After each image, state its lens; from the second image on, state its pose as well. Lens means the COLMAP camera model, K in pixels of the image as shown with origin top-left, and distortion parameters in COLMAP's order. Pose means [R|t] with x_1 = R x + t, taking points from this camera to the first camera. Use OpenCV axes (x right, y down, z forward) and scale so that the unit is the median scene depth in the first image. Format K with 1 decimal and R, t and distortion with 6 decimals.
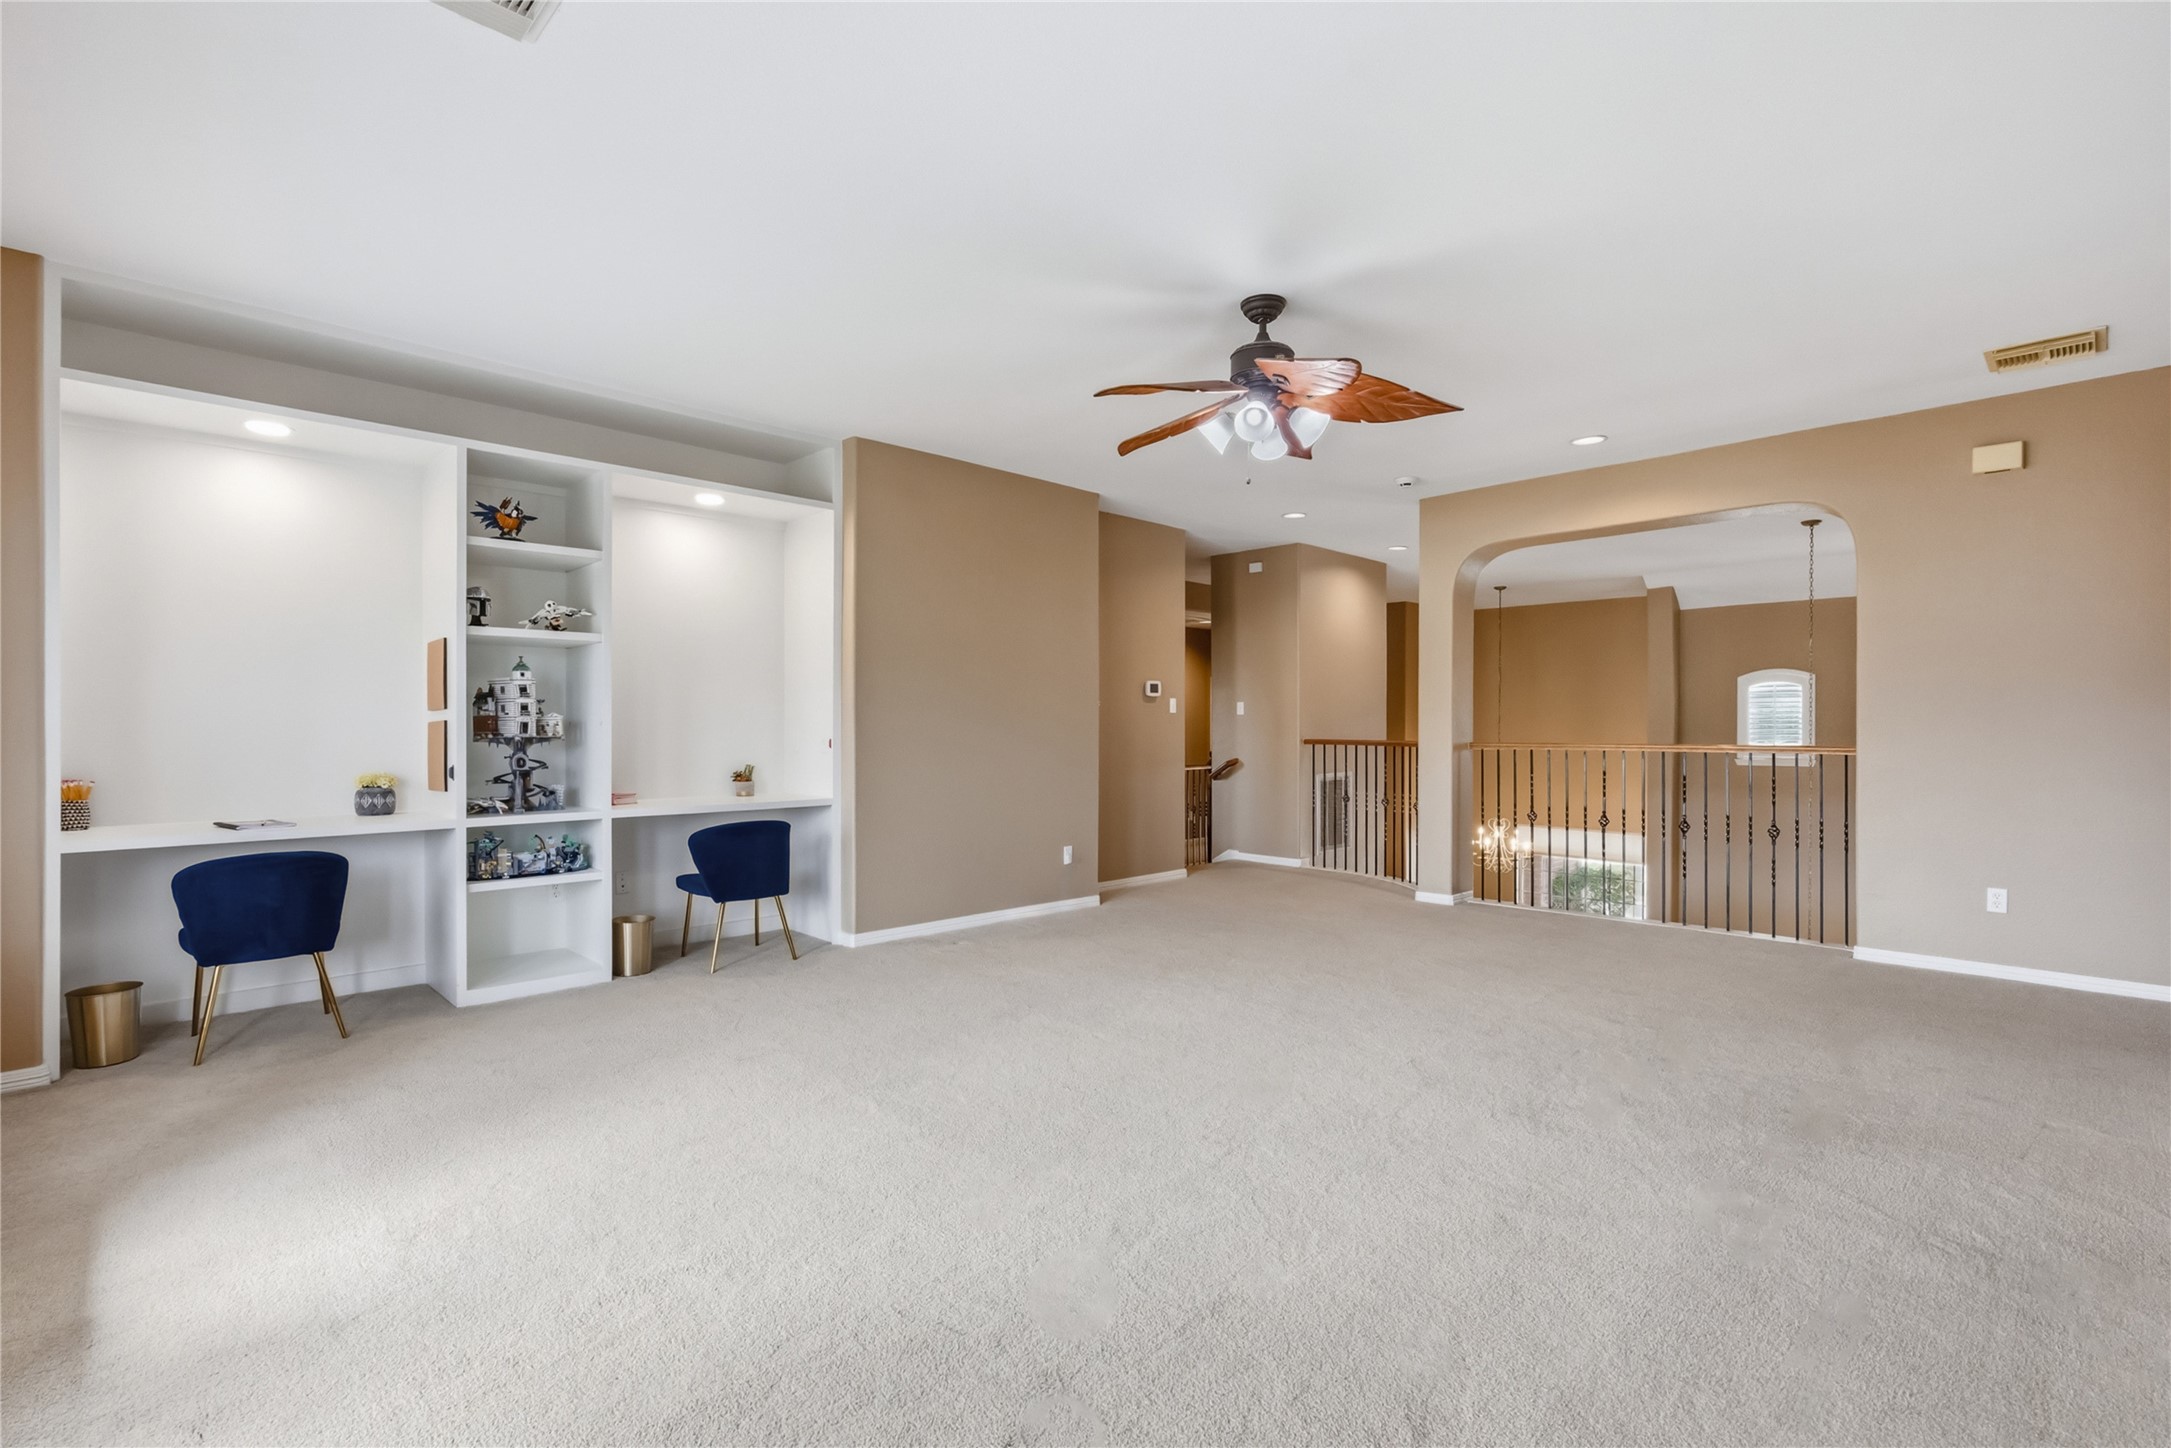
lens RADIAL K [[995.0, 0, 1082.3], [0, 995.0, 723.8], [0, 0, 1]] dist [-0.002335, 0.000388]
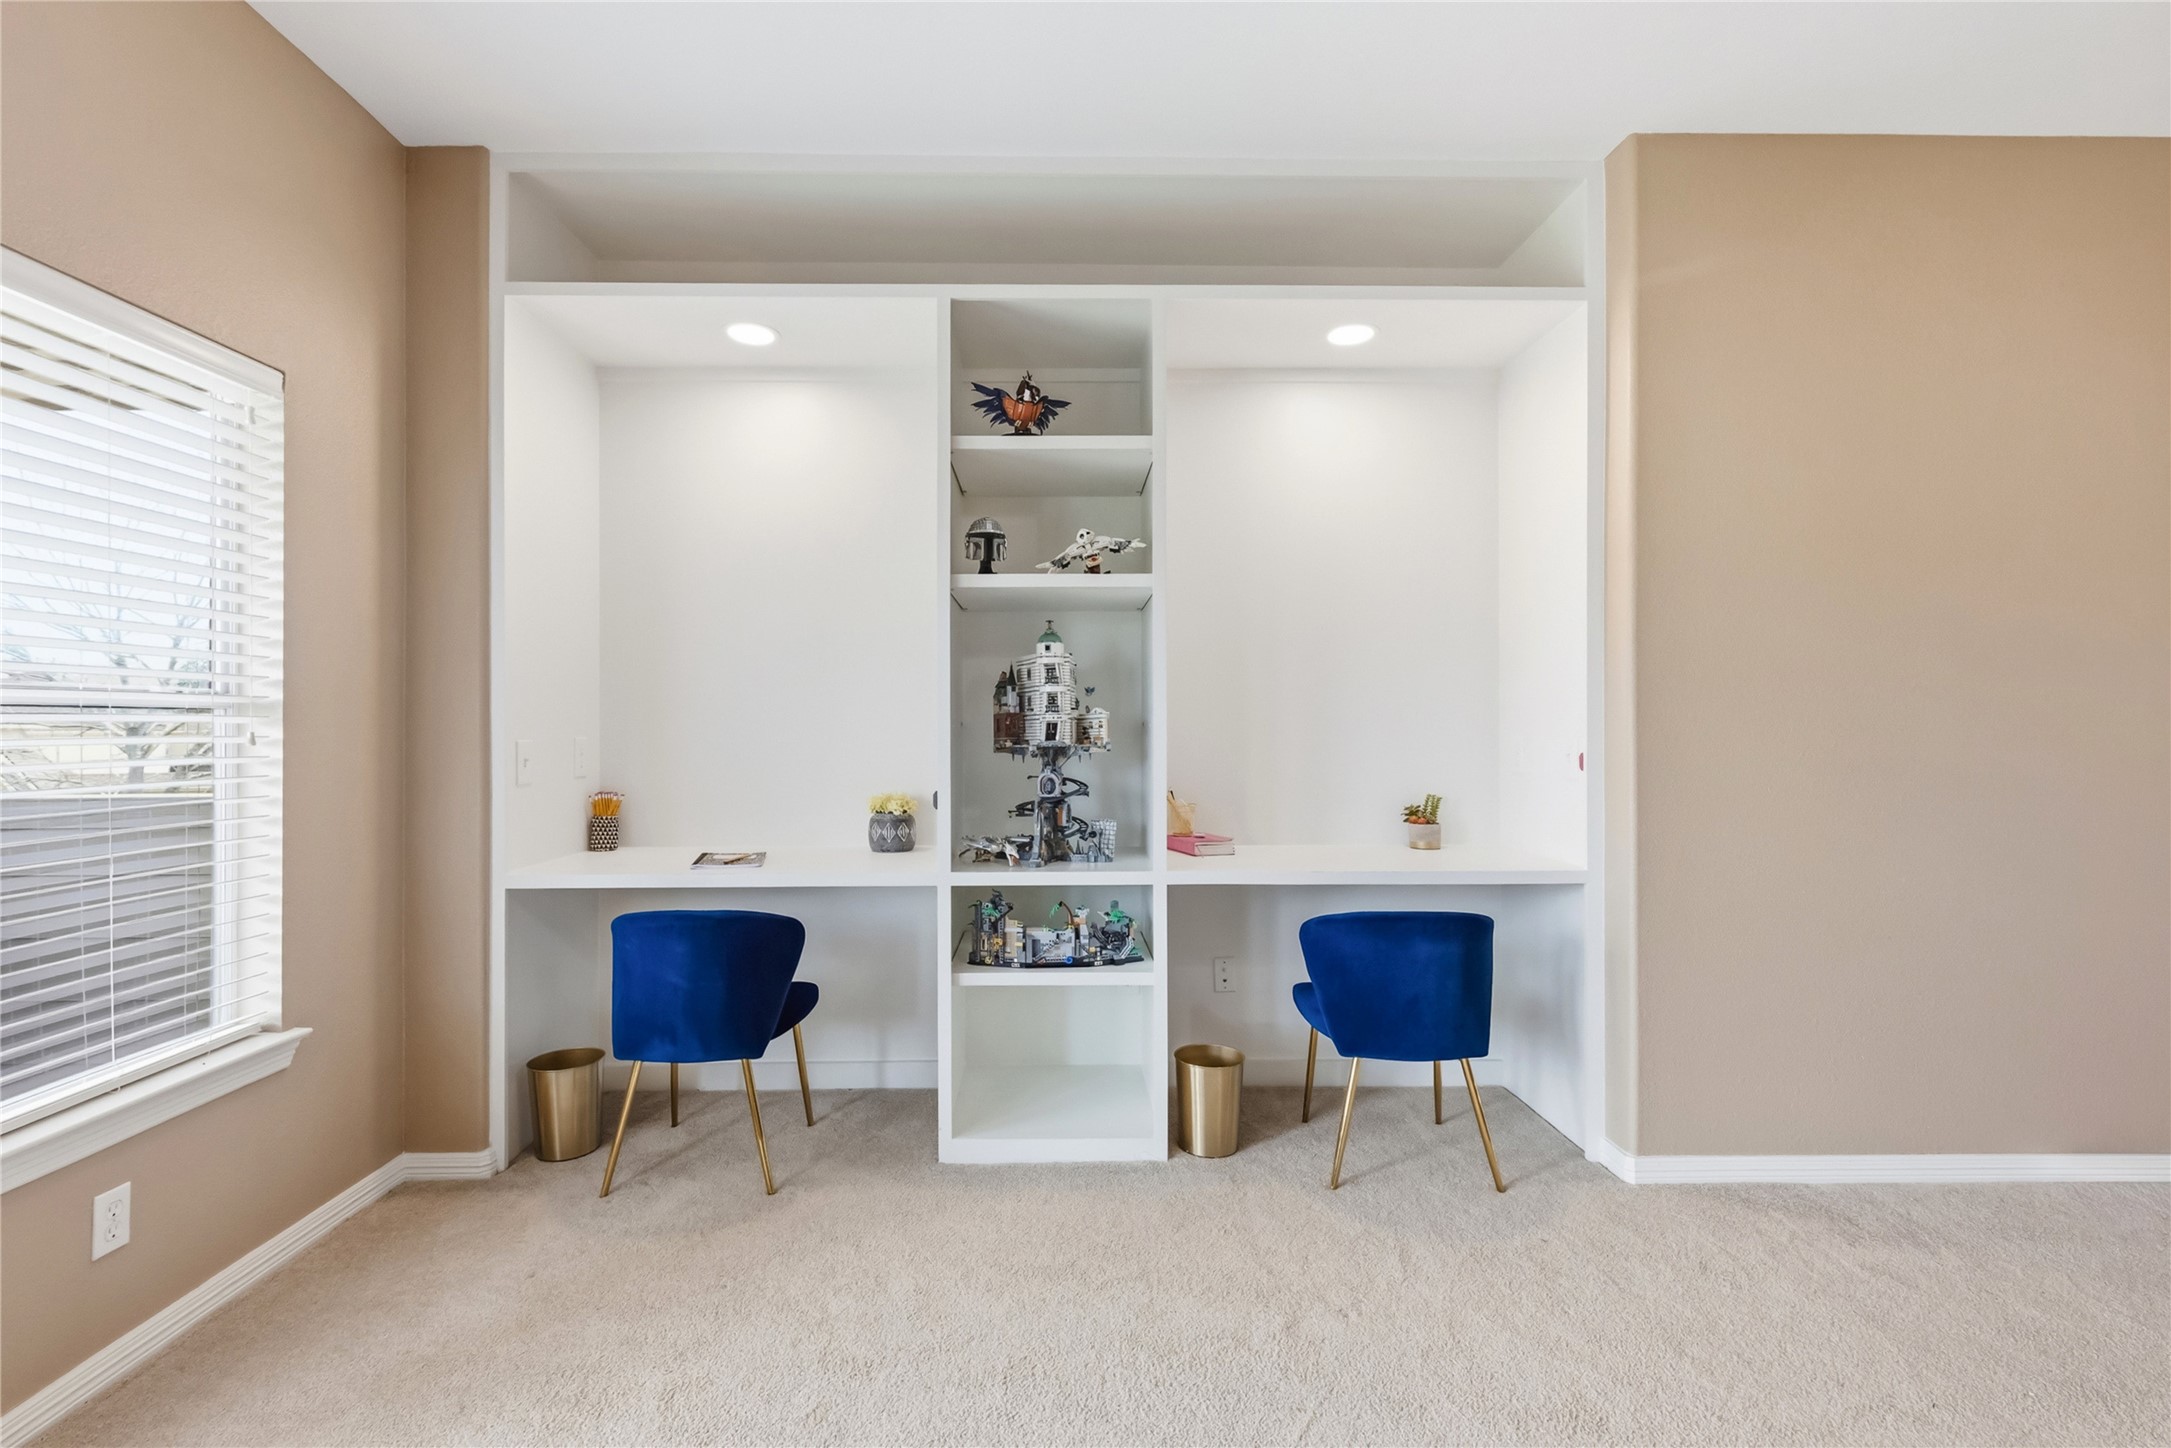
lens RADIAL K [[995.0, 0, 1067.6], [0, 995.0, 724.7], [0, 0, 1]] dist [-0.002335, 0.000388]
pose [[0.721364, -0.002530, -0.692552, -0.109000], [0.003021, 0.999995, -0.000506, 0.000253], [0.692550, -0.001727, 0.721368, 0.543245]]
